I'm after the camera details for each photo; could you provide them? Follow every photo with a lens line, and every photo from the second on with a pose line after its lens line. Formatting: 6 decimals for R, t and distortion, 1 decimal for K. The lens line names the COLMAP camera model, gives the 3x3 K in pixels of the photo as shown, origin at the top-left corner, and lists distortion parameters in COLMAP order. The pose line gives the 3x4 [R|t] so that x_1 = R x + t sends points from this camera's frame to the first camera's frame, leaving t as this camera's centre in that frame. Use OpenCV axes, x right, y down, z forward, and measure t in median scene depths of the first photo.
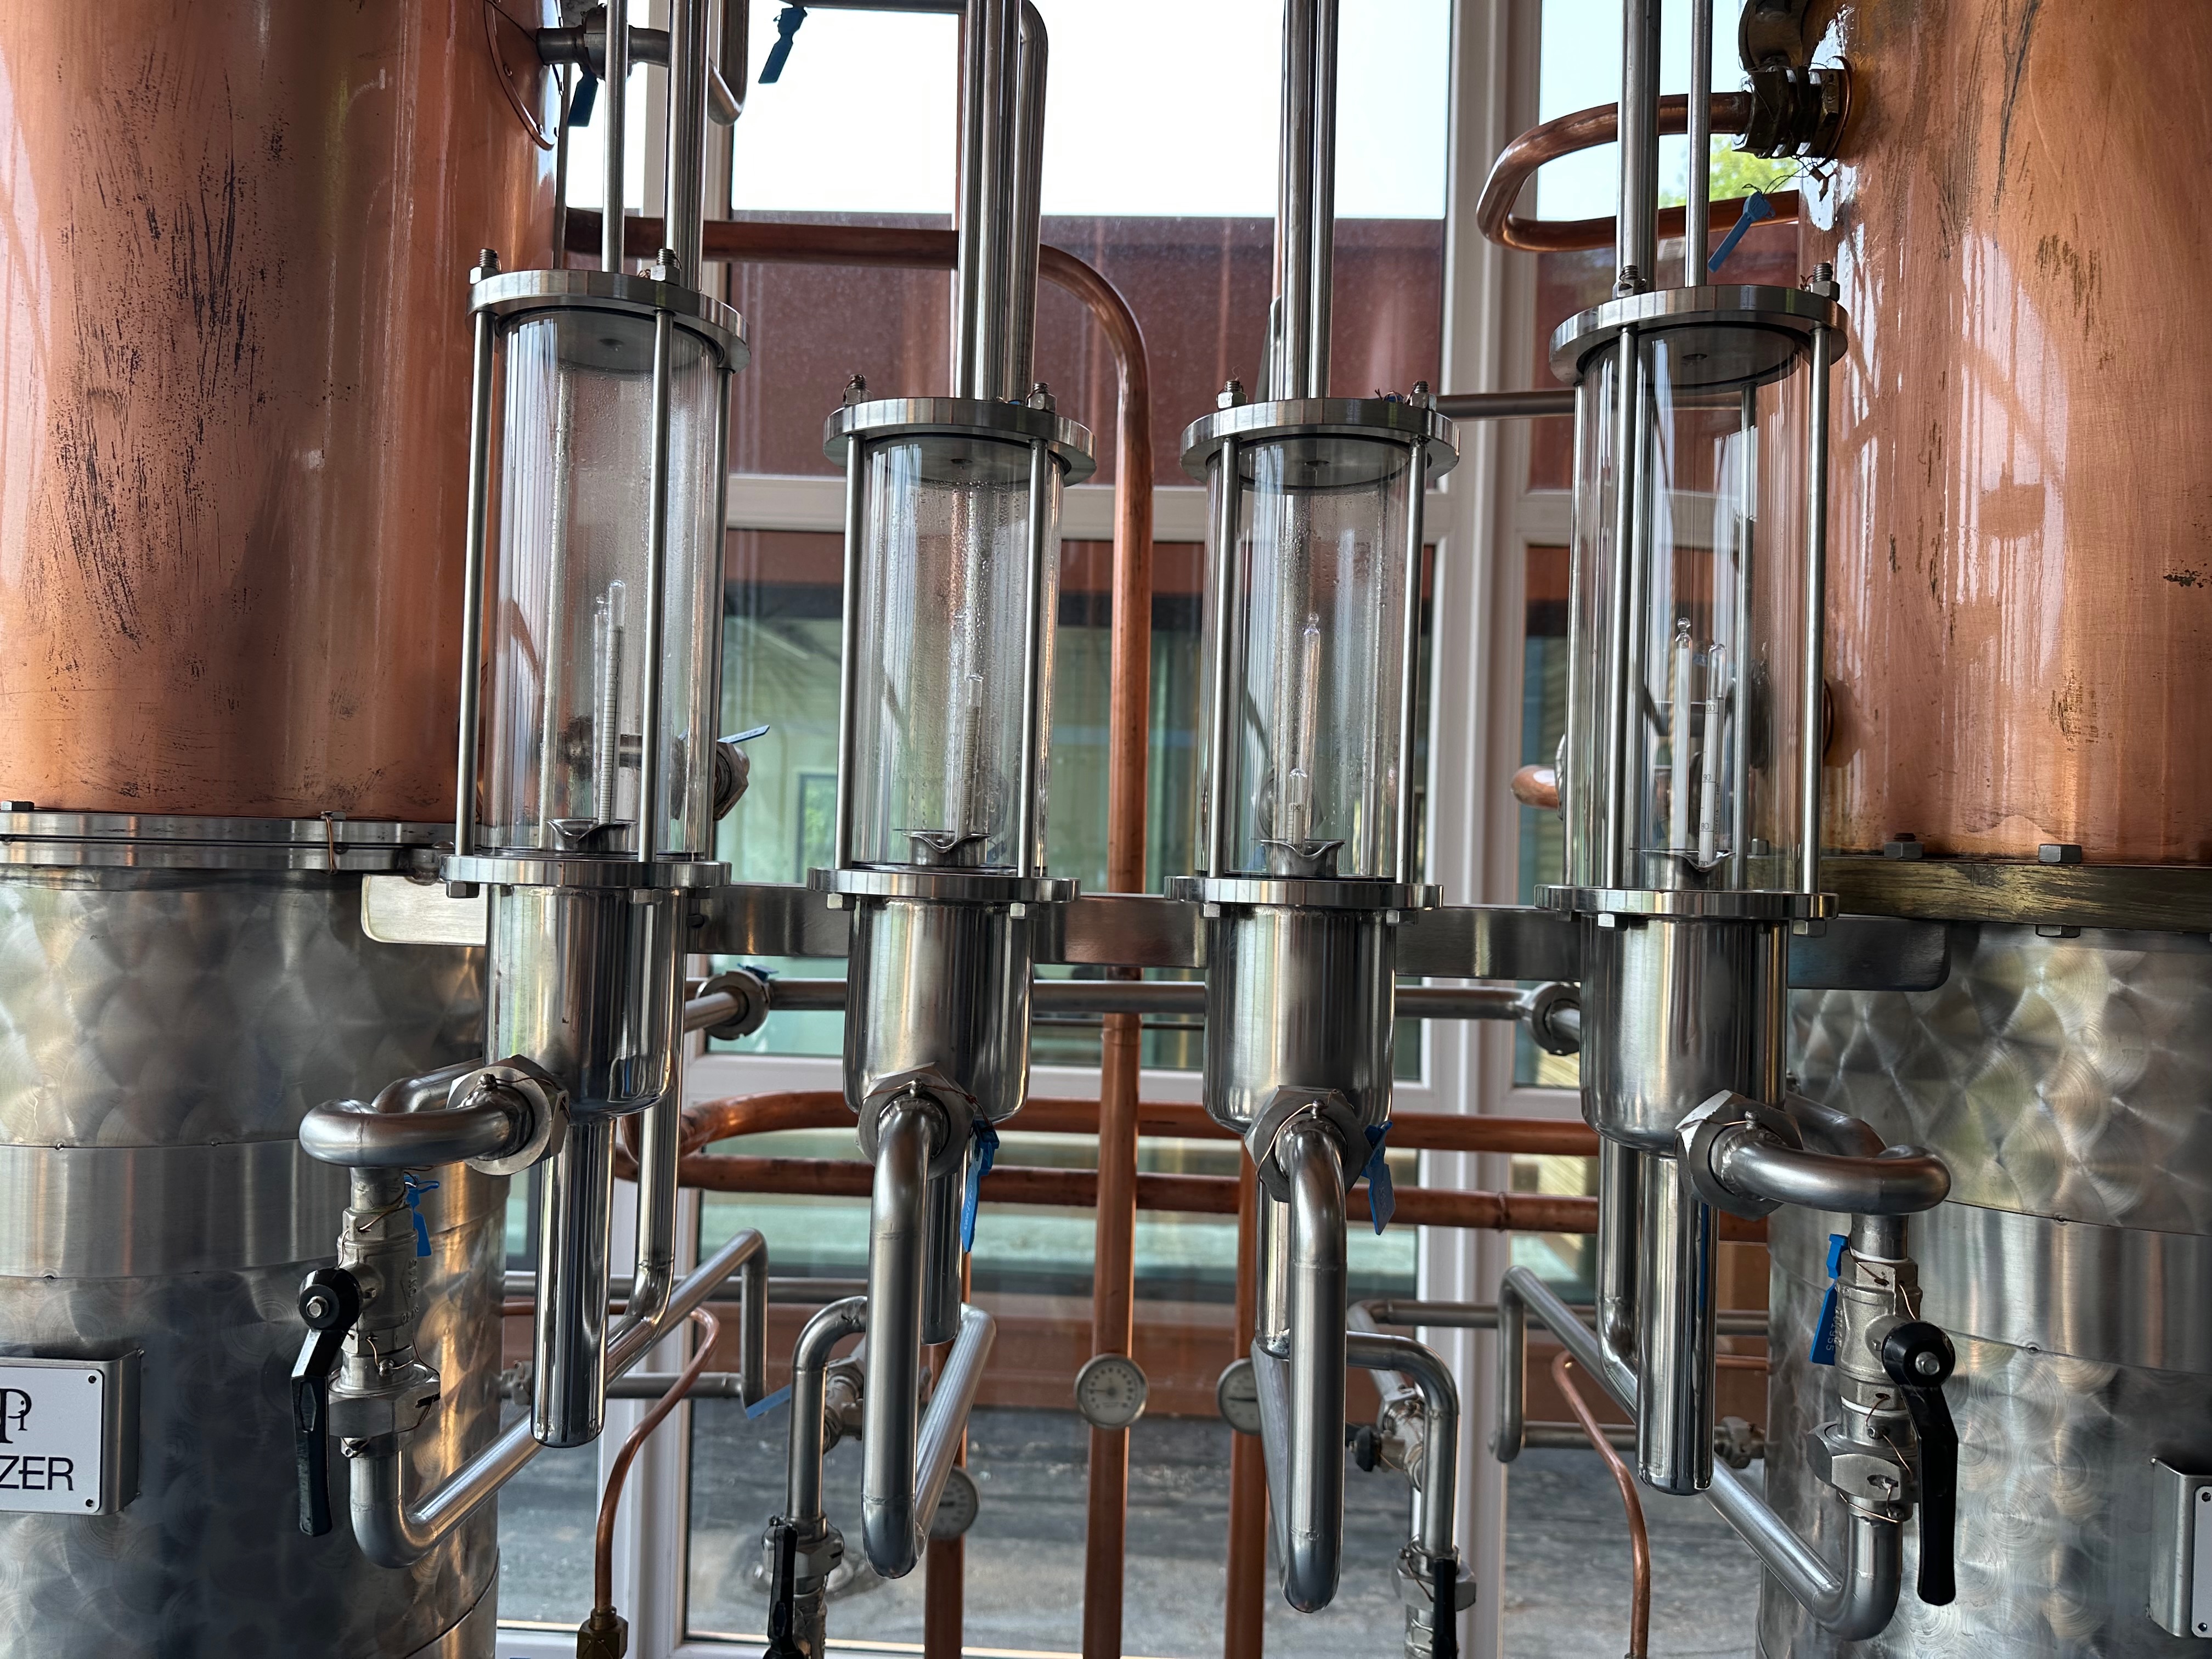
lens RADIAL K [[1557.8, 0, 1106.0], [0, 1557.8, 829.5], [0, 0, 1]] dist [0.040222, -0.047500]
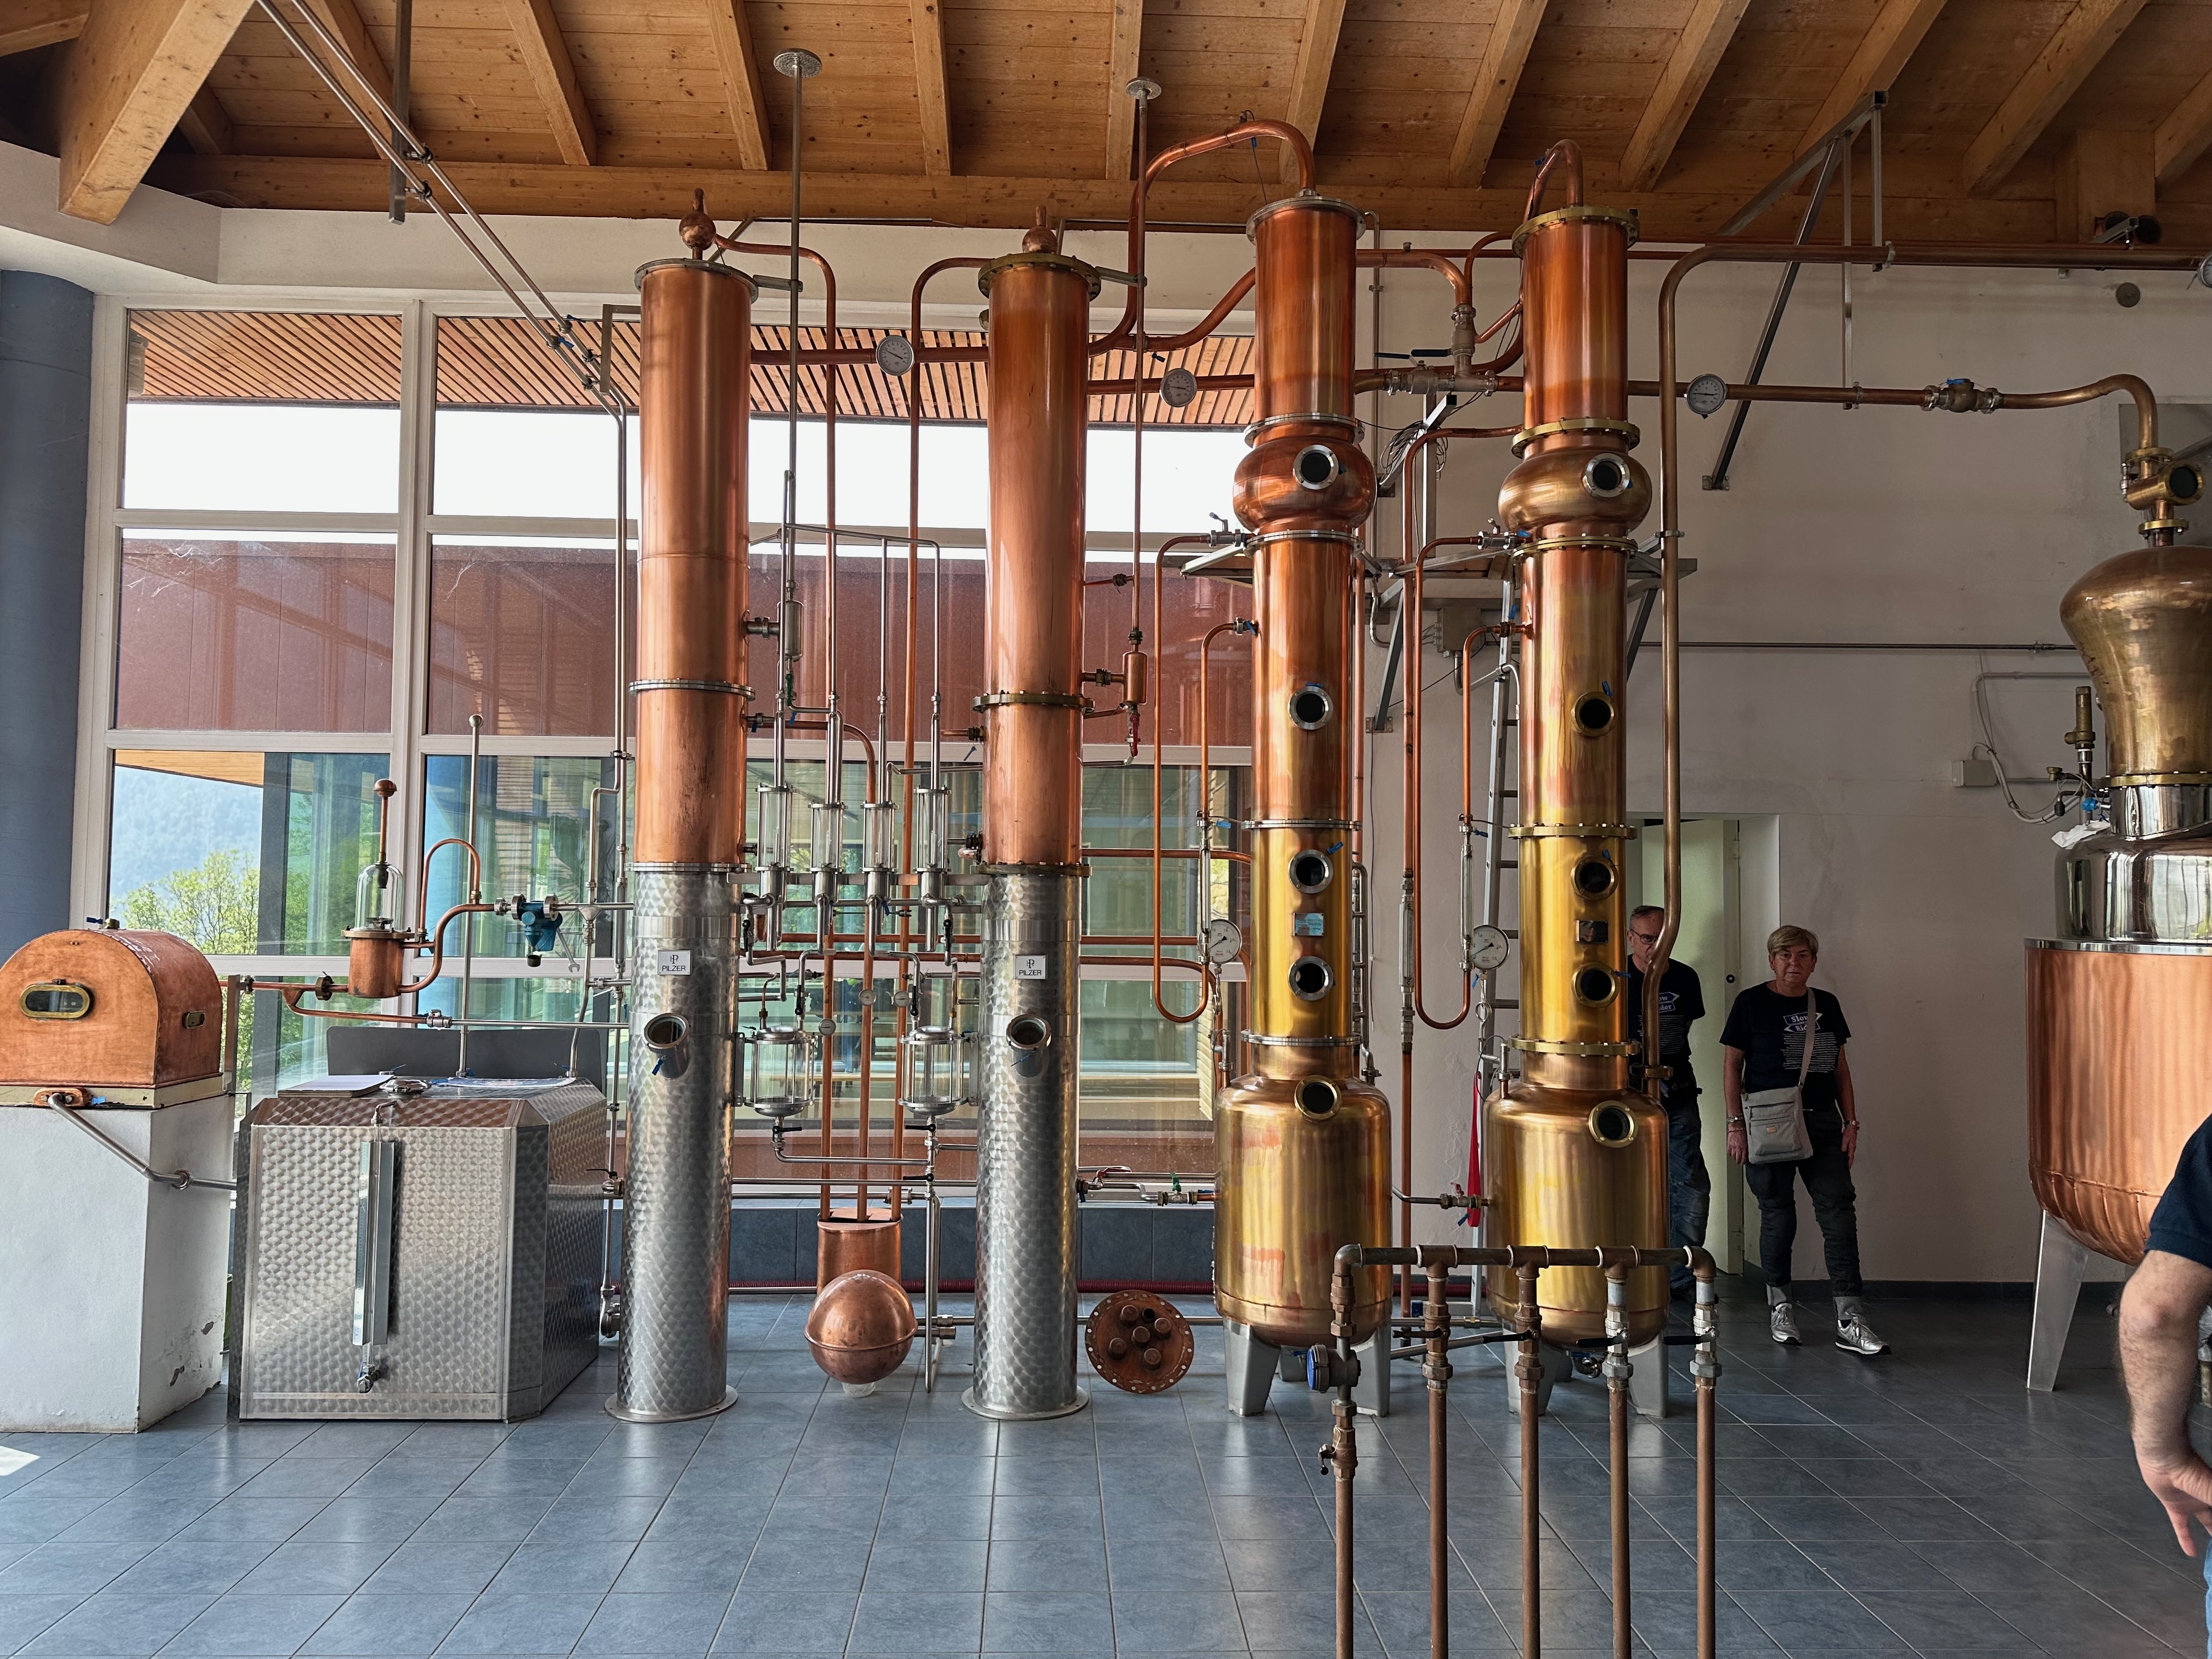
lens RADIAL K [[1527.4, 0, 1106.0], [0, 1527.4, 829.5], [0, 0, 1]] dist [0.091859, -0.111015]
pose [[0.996388, -0.016245, 0.083344, 0.513829], [0.020022, 0.998800, -0.044690, 0.167129], [-0.082518, 0.046197, 0.995518, -5.271762]]
